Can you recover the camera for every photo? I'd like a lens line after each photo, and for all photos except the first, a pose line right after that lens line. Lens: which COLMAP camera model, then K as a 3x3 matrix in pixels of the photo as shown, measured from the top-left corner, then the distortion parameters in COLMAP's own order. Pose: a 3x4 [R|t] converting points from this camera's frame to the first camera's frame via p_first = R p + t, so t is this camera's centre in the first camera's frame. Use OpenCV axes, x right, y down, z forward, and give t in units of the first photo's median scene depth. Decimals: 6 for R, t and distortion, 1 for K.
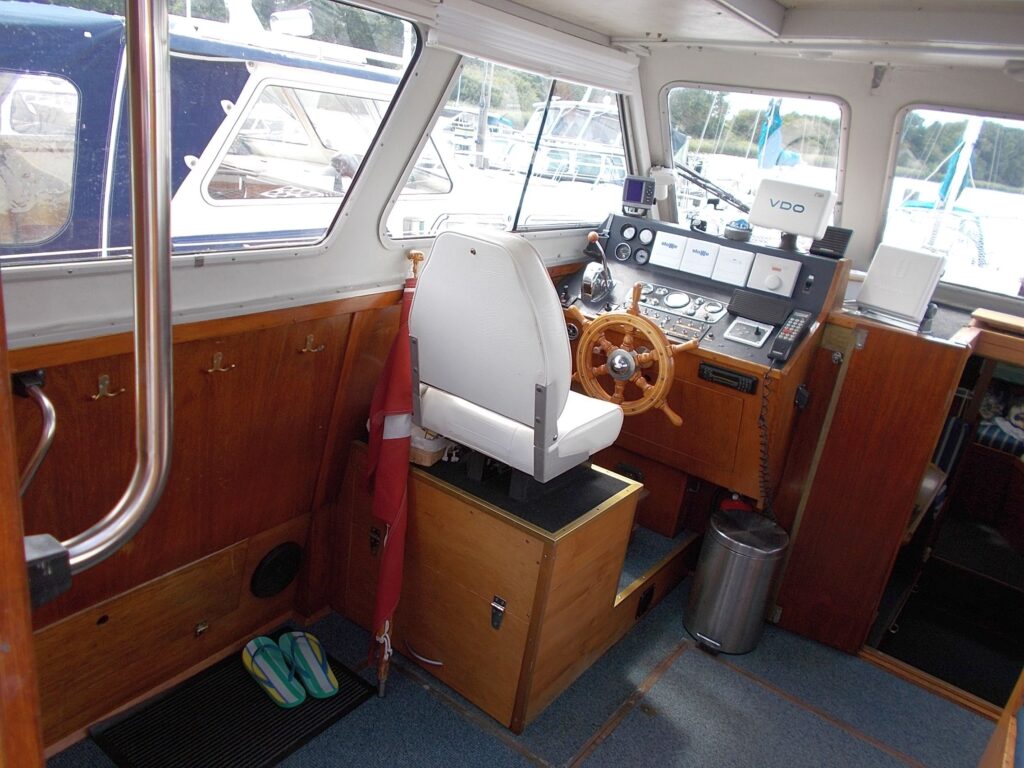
lens RADIAL K [[771.1, 0, 512.0], [0, 771.1, 384.0], [0, 0, 1]] dist [-0.012790, -0.004424]
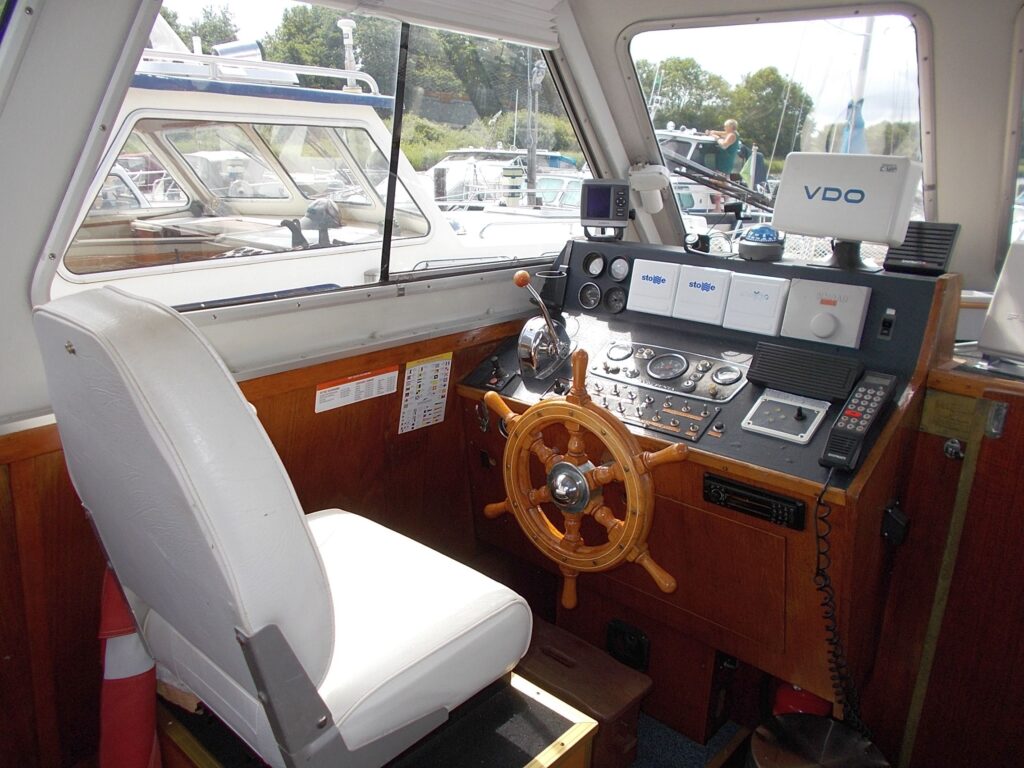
lens RADIAL K [[771.1, 0, 512.0], [0, 771.1, 384.0], [0, 0, 1]] dist [-0.012790, -0.004424]
pose [[0.989092, -0.079635, -0.123913, 0.173484], [0.072115, 0.995338, -0.064040, -0.067394], [0.128435, 0.054405, 0.990224, 0.392420]]
